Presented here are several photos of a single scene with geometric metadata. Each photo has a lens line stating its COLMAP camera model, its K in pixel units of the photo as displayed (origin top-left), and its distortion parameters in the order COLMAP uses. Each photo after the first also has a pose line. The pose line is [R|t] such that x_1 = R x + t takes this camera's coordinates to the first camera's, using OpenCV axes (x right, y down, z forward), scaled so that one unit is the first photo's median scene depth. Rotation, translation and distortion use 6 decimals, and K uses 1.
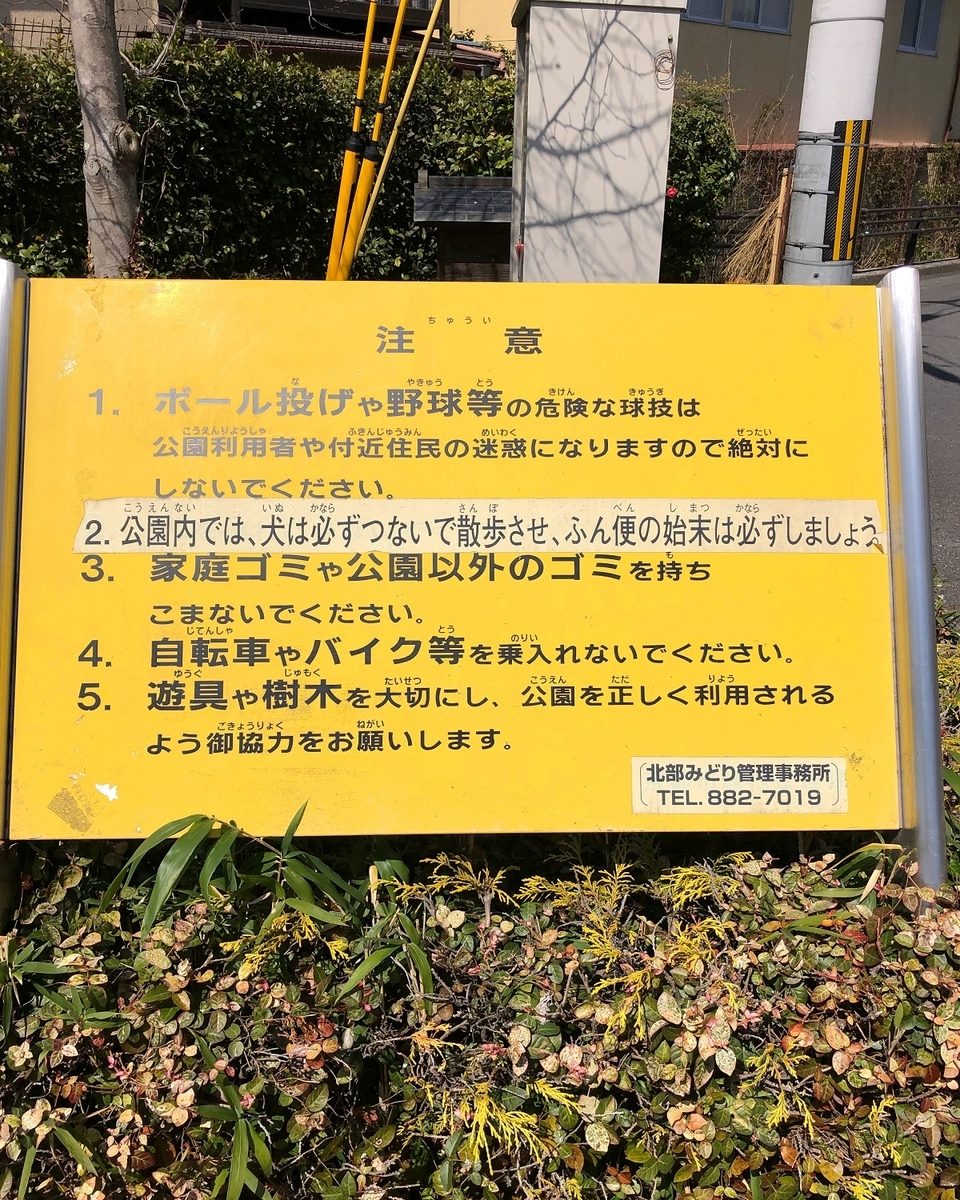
lens RADIAL K [[1027.5, 0, 481.5], [0, 1027.5, 605.4], [0, 0, 1]] dist [0.014386, 0.023117]
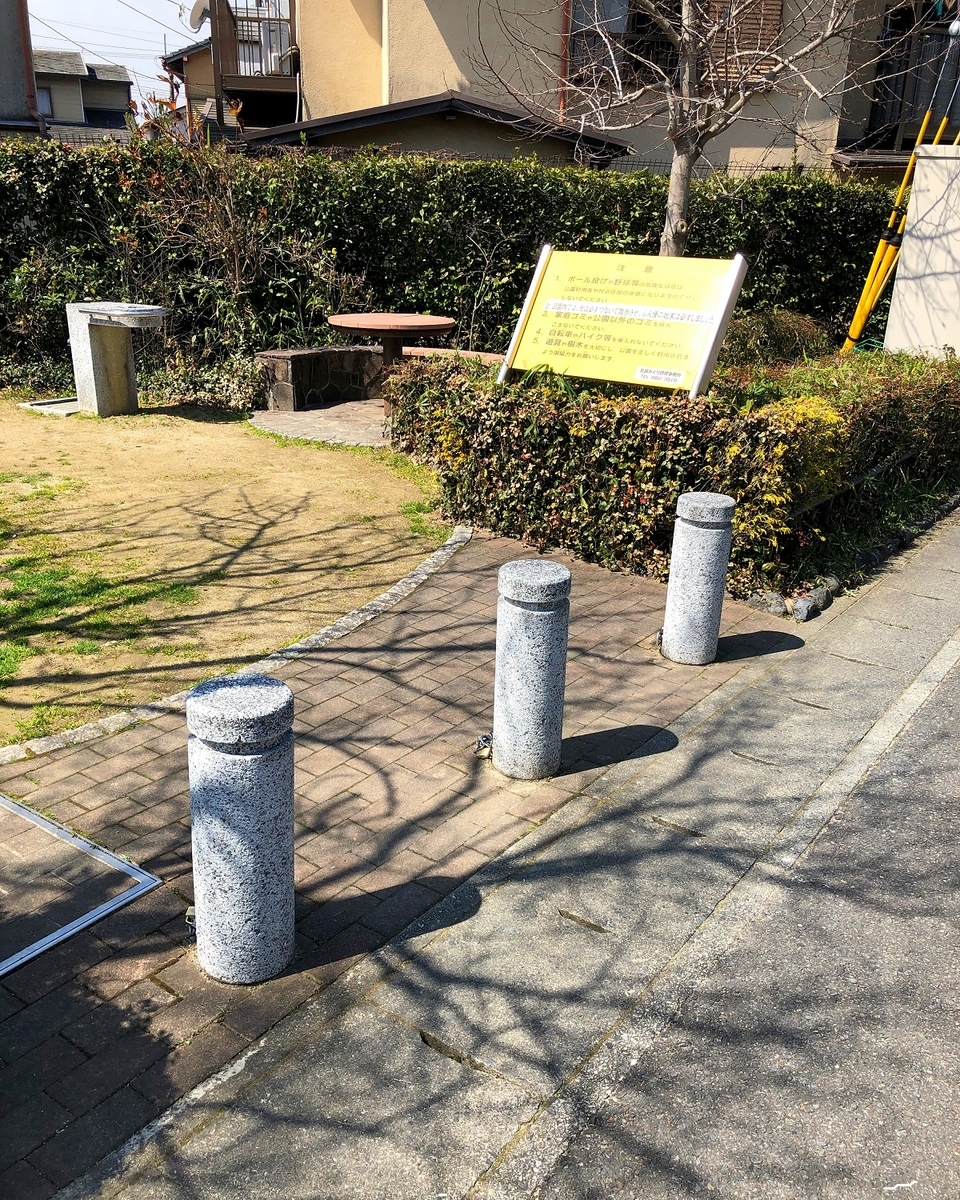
lens RADIAL K [[1027.5, 0, 477.0], [0, 1027.5, 594.6], [0, 0, 1]] dist [0.014386, 0.023117]
pose [[0.777093, 0.228375, -0.586491, 0.756305], [-0.281071, 0.959686, 0.001279, 0.400351], [0.563139, 0.163852, 0.809955, -0.849761]]
